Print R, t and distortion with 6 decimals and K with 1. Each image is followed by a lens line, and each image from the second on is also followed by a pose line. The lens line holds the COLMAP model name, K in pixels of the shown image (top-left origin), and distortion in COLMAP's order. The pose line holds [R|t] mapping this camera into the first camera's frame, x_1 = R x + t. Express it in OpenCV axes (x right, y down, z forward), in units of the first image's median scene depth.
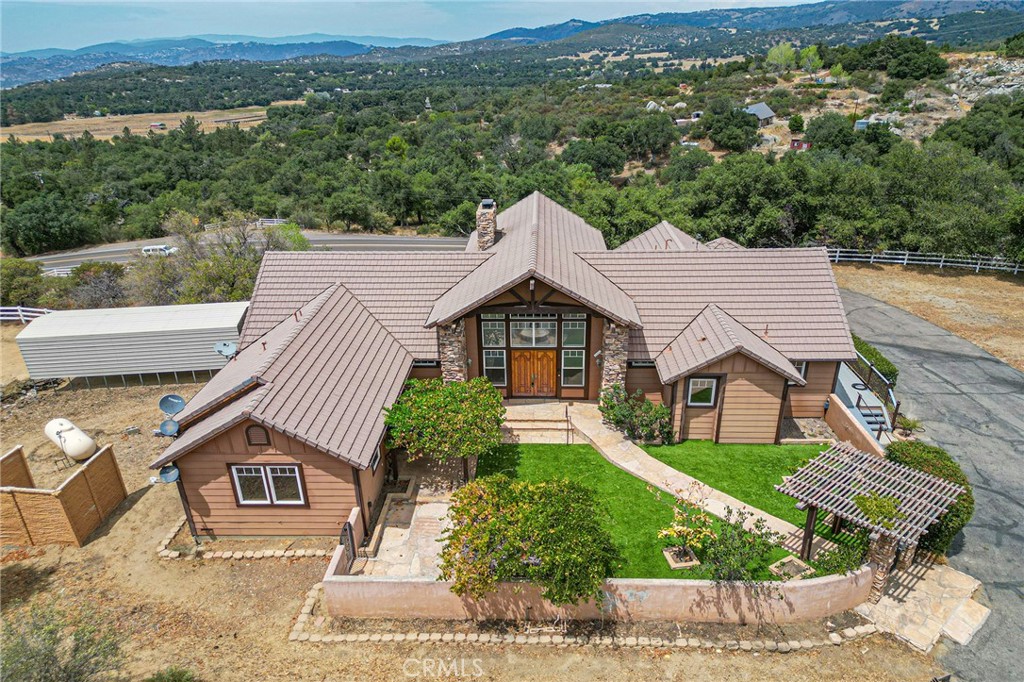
lens RADIAL K [[721.2, 0, 467.5], [0, 721.2, 391.0], [0, 0, 1]] dist [0.070523, -0.081633]
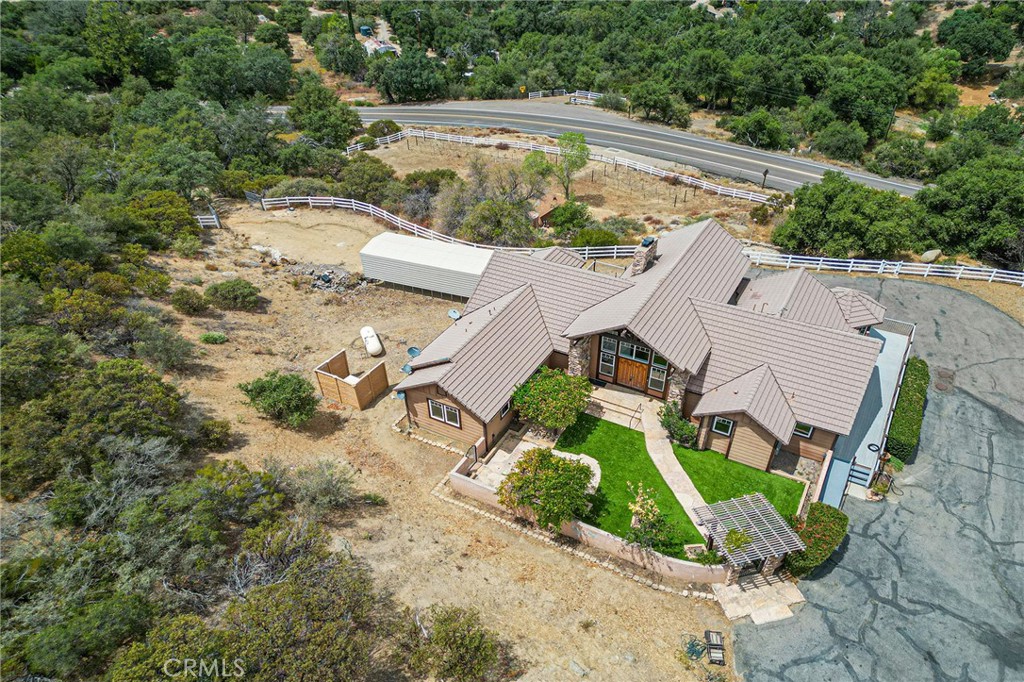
lens RADIAL K [[717.7, 0, 472.9], [0, 717.7, 384.1], [0, 0, 1]] dist [0.052929, -0.035648]
pose [[0.889142, 0.284335, -0.358580, 0.346670], [-0.181717, 0.938501, 0.293591, -0.392568], [0.420006, -0.195883, 0.886129, -0.488790]]
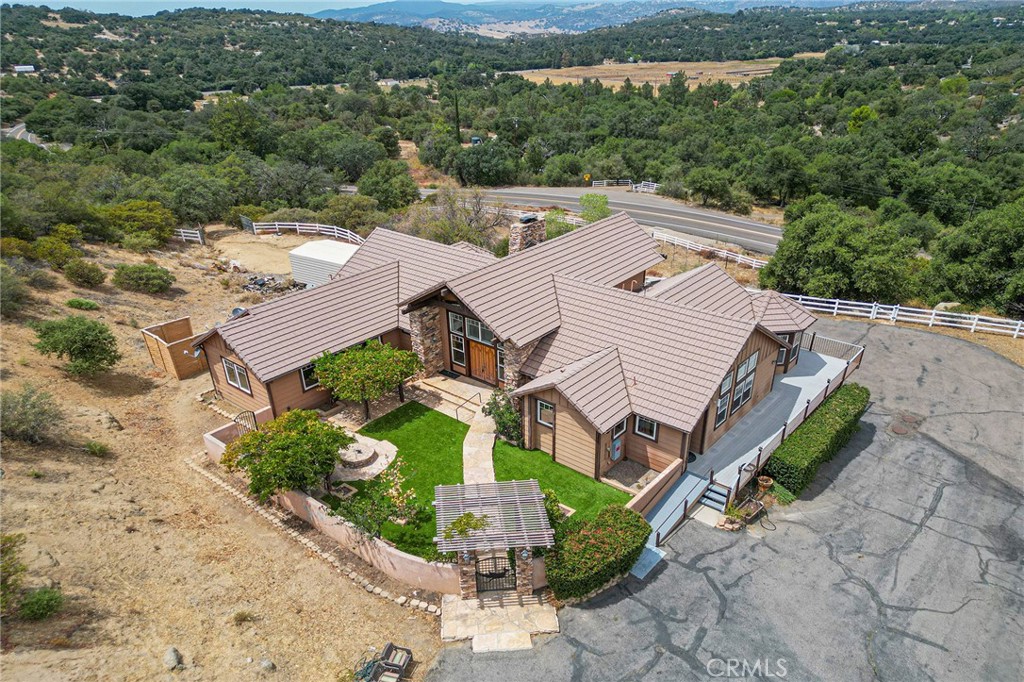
lens RADIAL K [[714.0, 0, 514.3], [0, 714.0, 377.3], [0, 0, 1]] dist [0.075027, -0.068262]
pose [[0.789964, 0.287812, -0.541407, 0.821292], [-0.255757, 0.957175, 0.135661, -0.183876], [0.557266, 0.031301, 0.829744, 0.008430]]
